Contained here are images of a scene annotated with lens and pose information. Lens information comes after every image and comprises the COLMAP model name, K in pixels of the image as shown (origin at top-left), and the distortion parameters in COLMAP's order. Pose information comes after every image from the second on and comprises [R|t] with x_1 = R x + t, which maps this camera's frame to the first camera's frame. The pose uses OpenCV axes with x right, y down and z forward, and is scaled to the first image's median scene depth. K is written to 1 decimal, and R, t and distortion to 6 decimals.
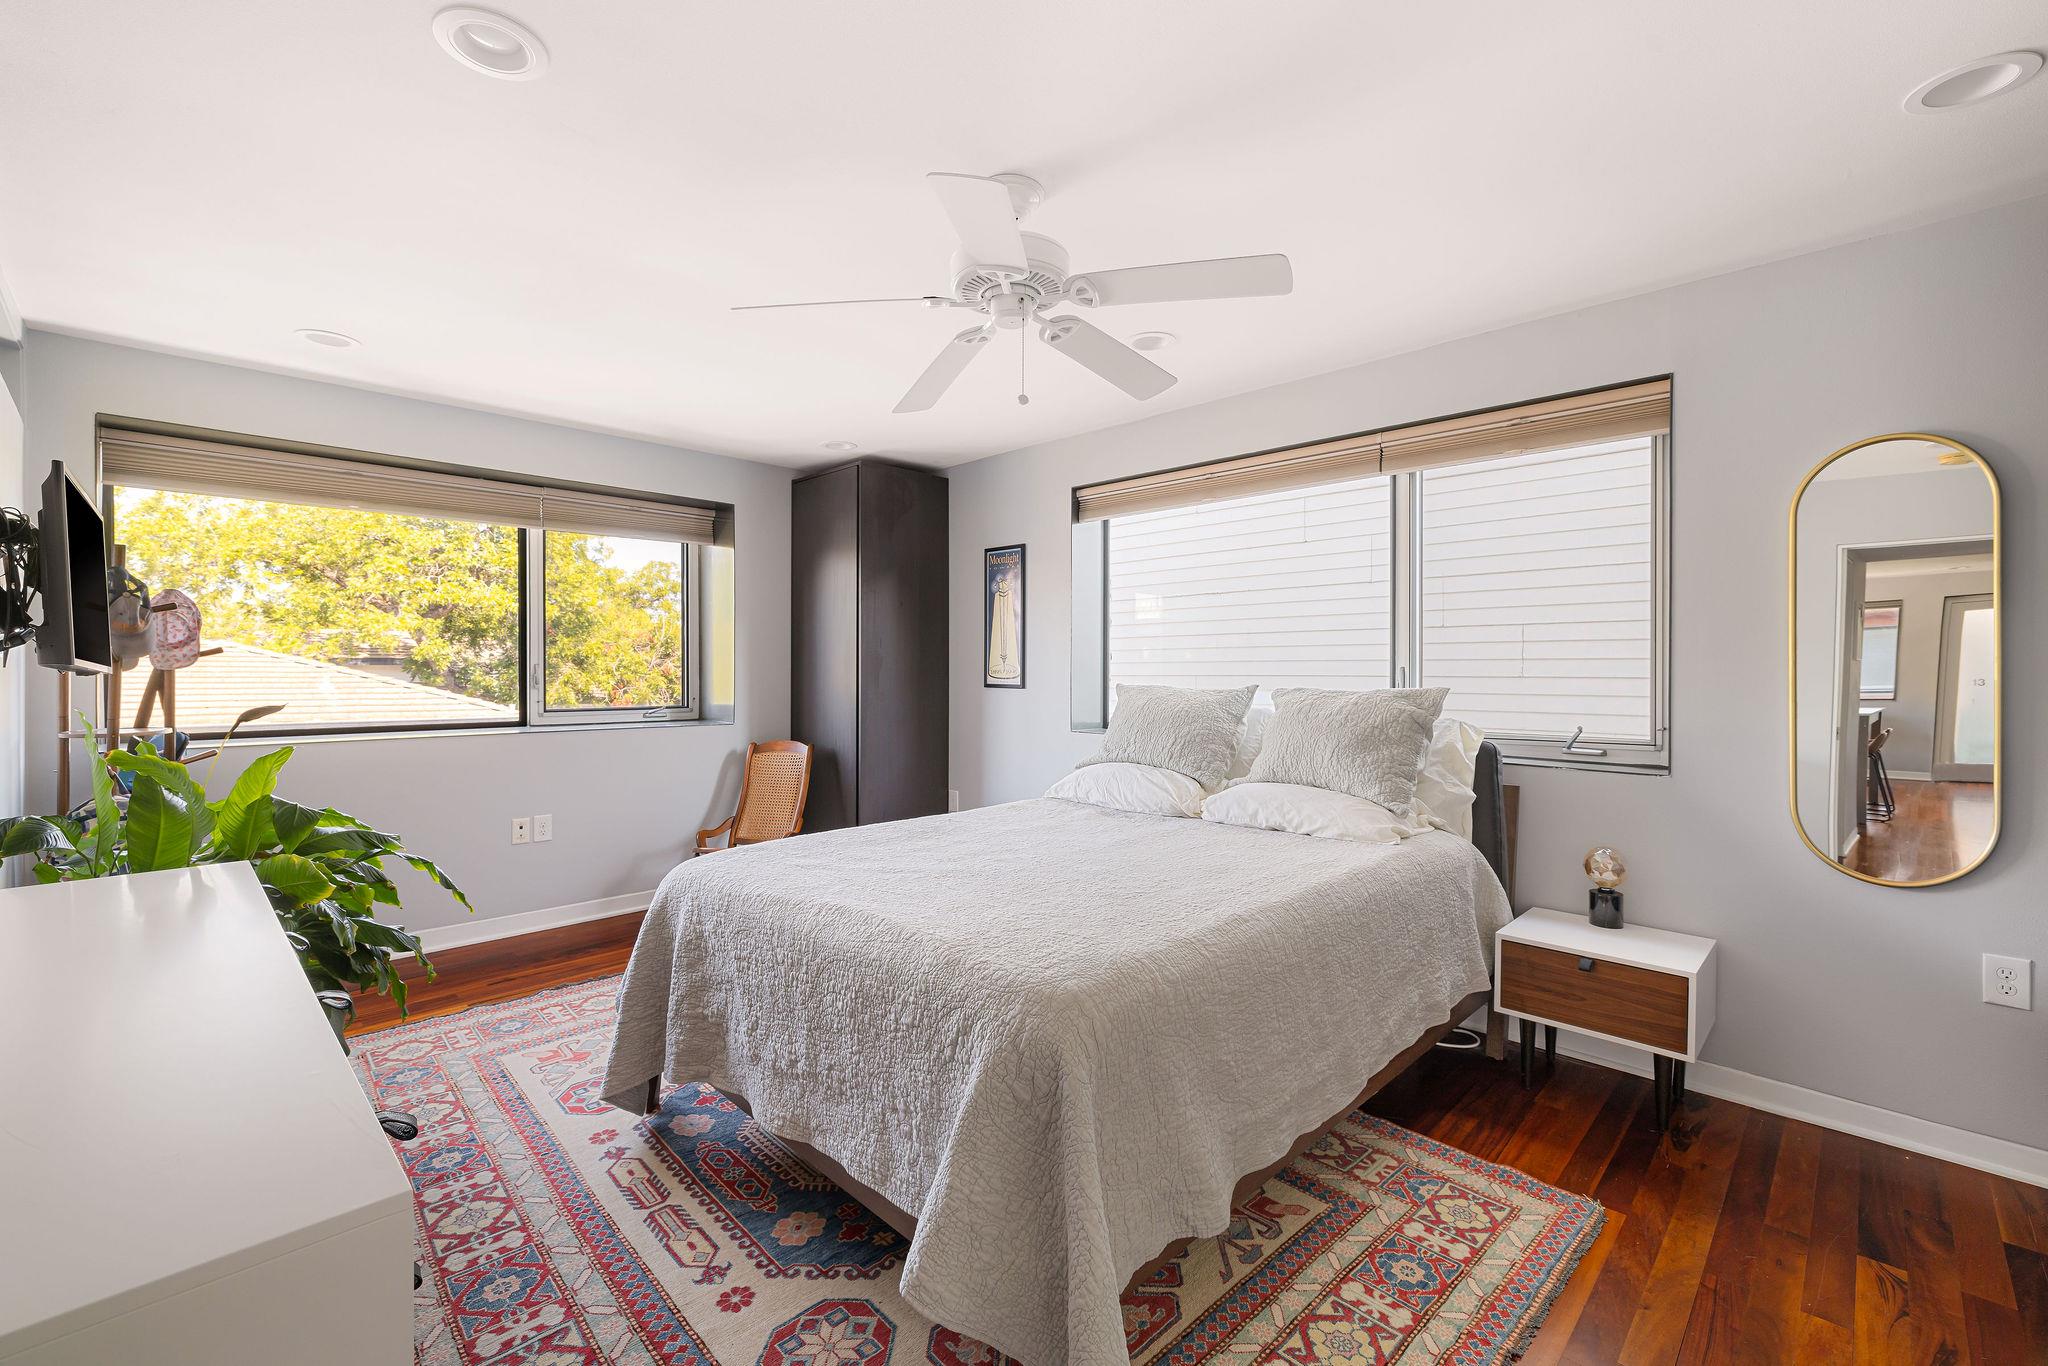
lens RADIAL K [[859.5, 0, 1031.6], [0, 859.5, 677.5], [0, 0, 1]] dist [-0.000094, 0.000022]
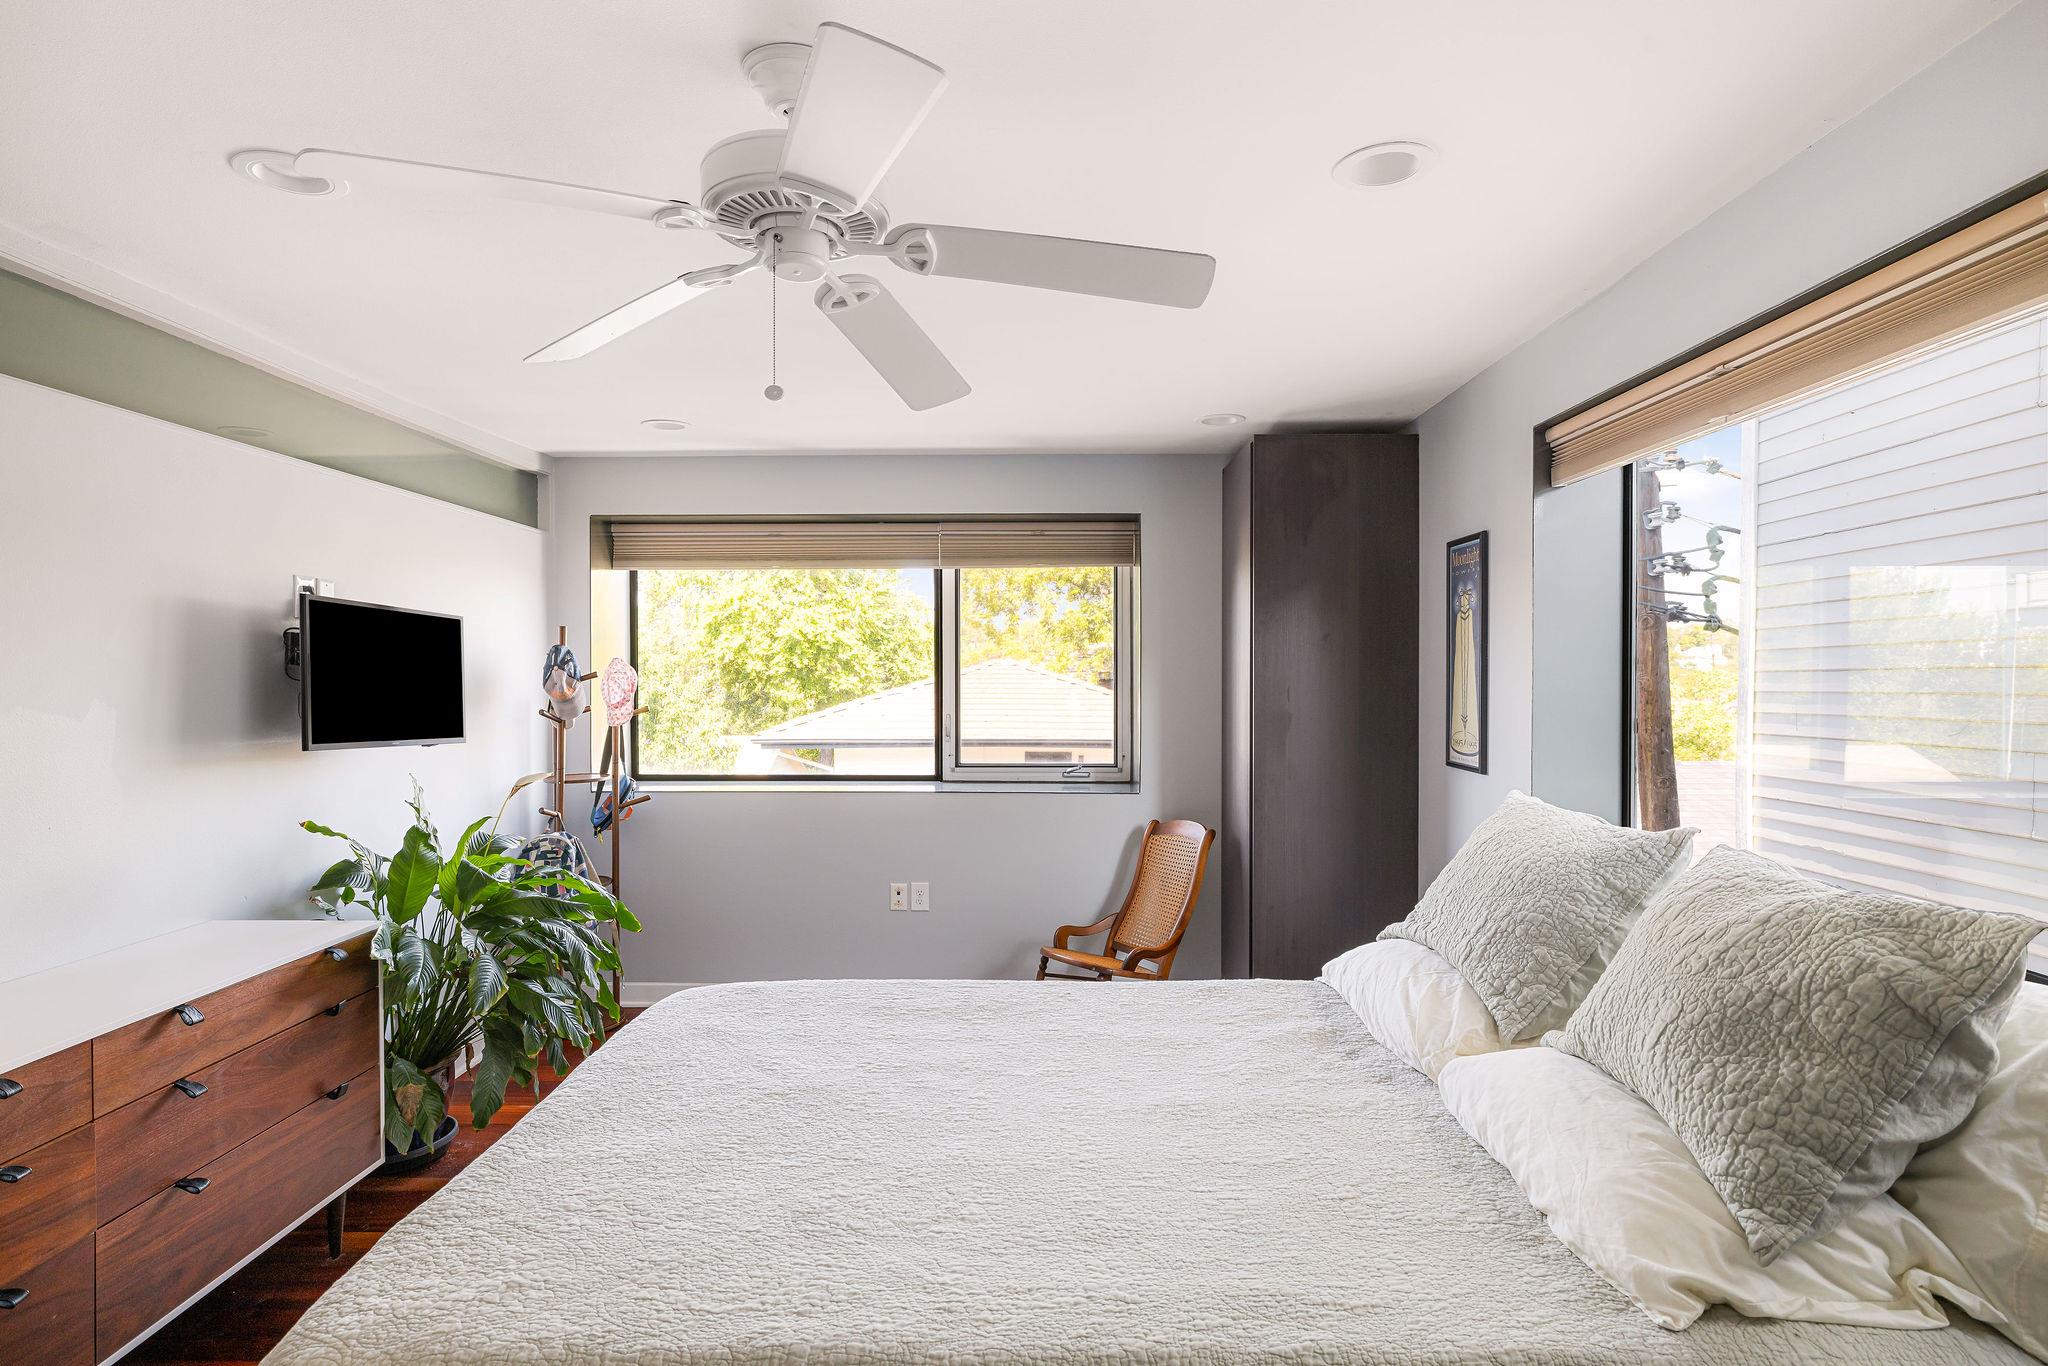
lens RADIAL K [[1082.9, 0, 1024.0], [0, 1082.9, 683.0], [0, 0, 1]] dist [-0.002890, -0.001495]
pose [[0.691232, 0.003728, -0.722624, 0.319704], [-0.006786, 0.999976, -0.001333, -0.048441], [0.722601, 0.005825, 0.691241, 0.261856]]
